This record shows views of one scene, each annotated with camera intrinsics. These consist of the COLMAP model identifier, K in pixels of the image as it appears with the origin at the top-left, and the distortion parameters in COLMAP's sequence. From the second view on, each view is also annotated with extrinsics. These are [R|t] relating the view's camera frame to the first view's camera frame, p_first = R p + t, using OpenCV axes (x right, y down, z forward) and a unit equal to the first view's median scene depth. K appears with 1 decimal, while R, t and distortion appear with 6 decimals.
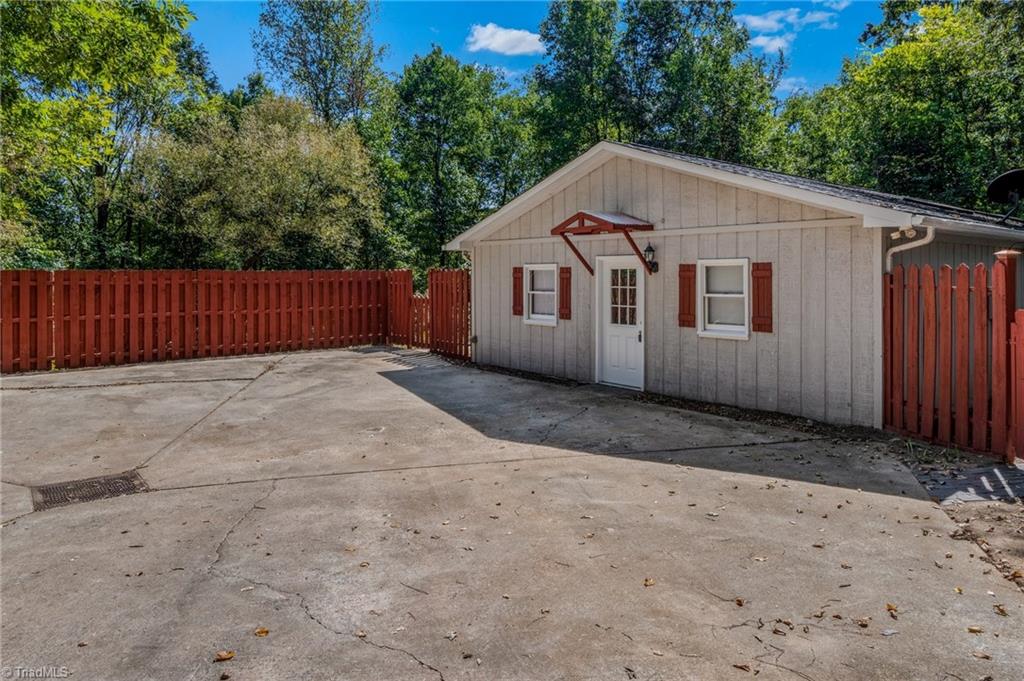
lens RADIAL K [[651.7, 0, 511.6], [0, 651.7, 276.7], [0, 0, 1]] dist [-0.000841, 0.000185]
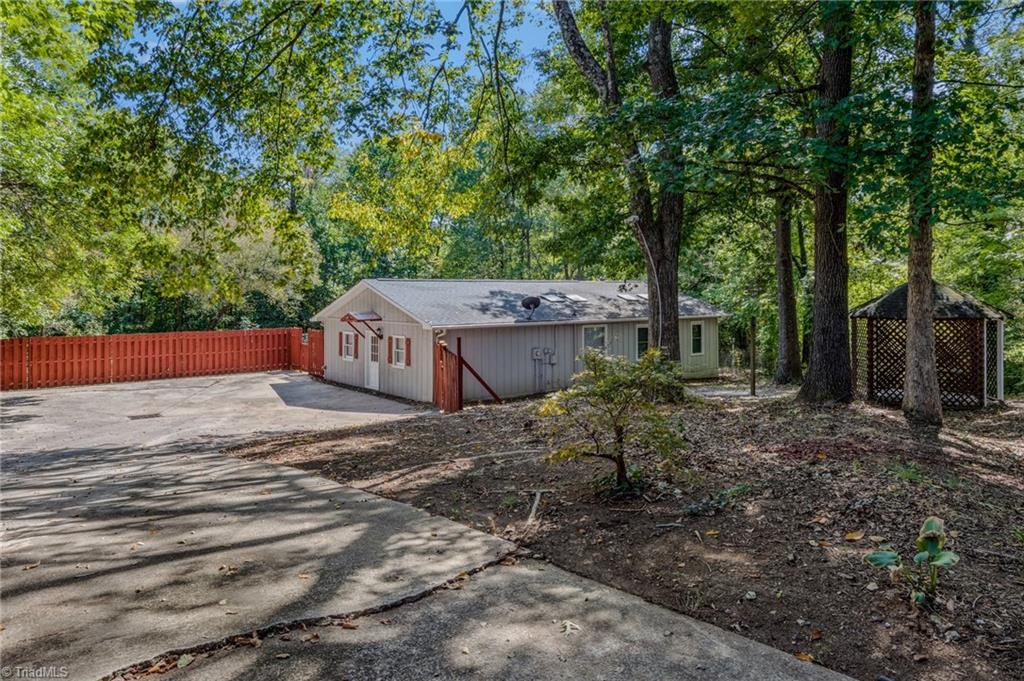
lens RADIAL K [[643.8, 0, 513.3], [0, 643.8, 294.2], [0, 0, 1]] dist [-0.001736, -0.003793]
pose [[0.999886, -0.000406, 0.015099, 0.602250], [0.000508, 0.999977, -0.006763, -0.138798], [-0.015096, 0.006770, 0.999863, -1.181591]]
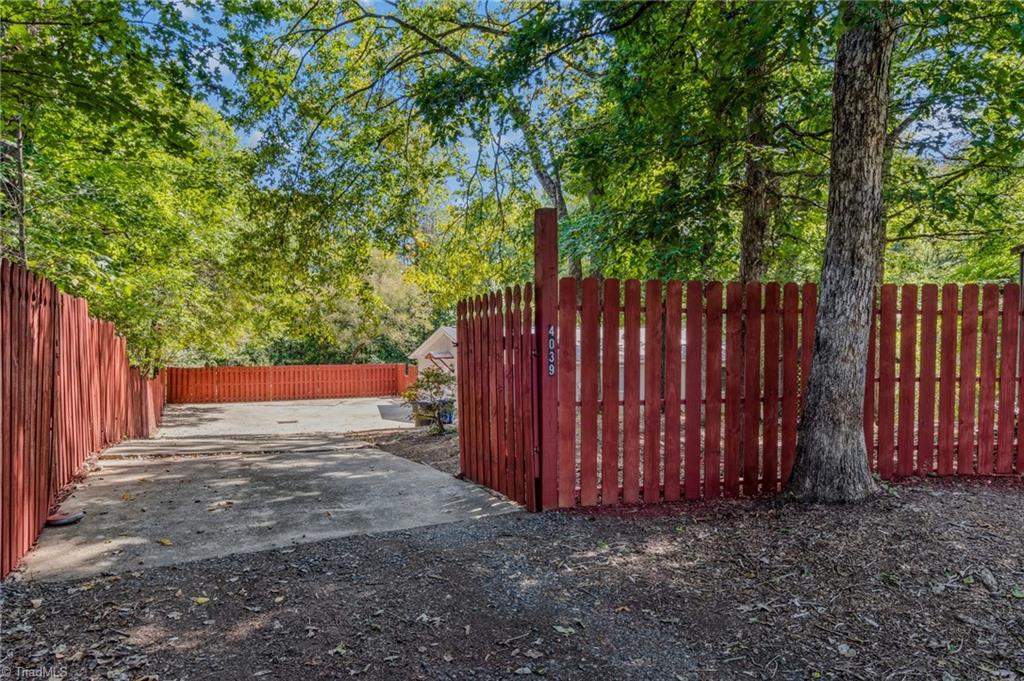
lens RADIAL K [[648.0, 0, 511.4], [0, 648.0, 371.8], [0, 0, 1]] dist [0.000714, -0.000258]
pose [[0.976967, 0.018578, -0.212581, 1.028897], [-0.007925, 0.998675, 0.050856, -0.152488], [0.213244, -0.047999, 0.975819, -1.707065]]
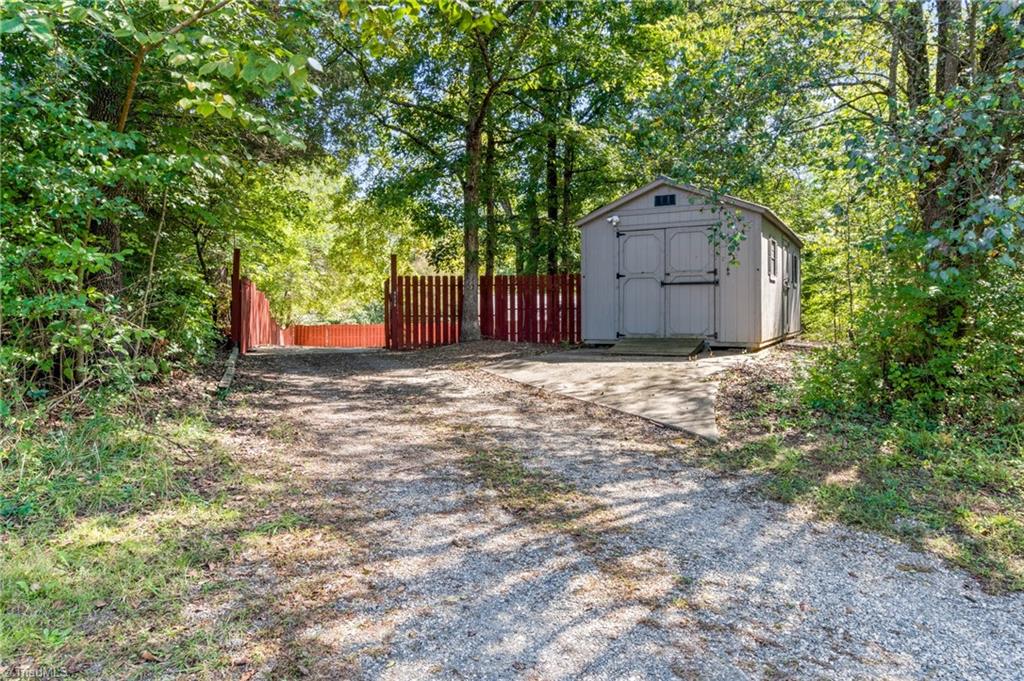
lens RADIAL K [[637.2, 0, 512.0], [0, 637.2, 340.5], [0, 0, 1]] dist [0.000356, -0.000333]
pose [[0.926062, 0.027317, -0.376382, 1.842483], [-0.009844, 0.998786, 0.048268, -0.119654], [0.377243, -0.040994, 0.925206, -2.580812]]
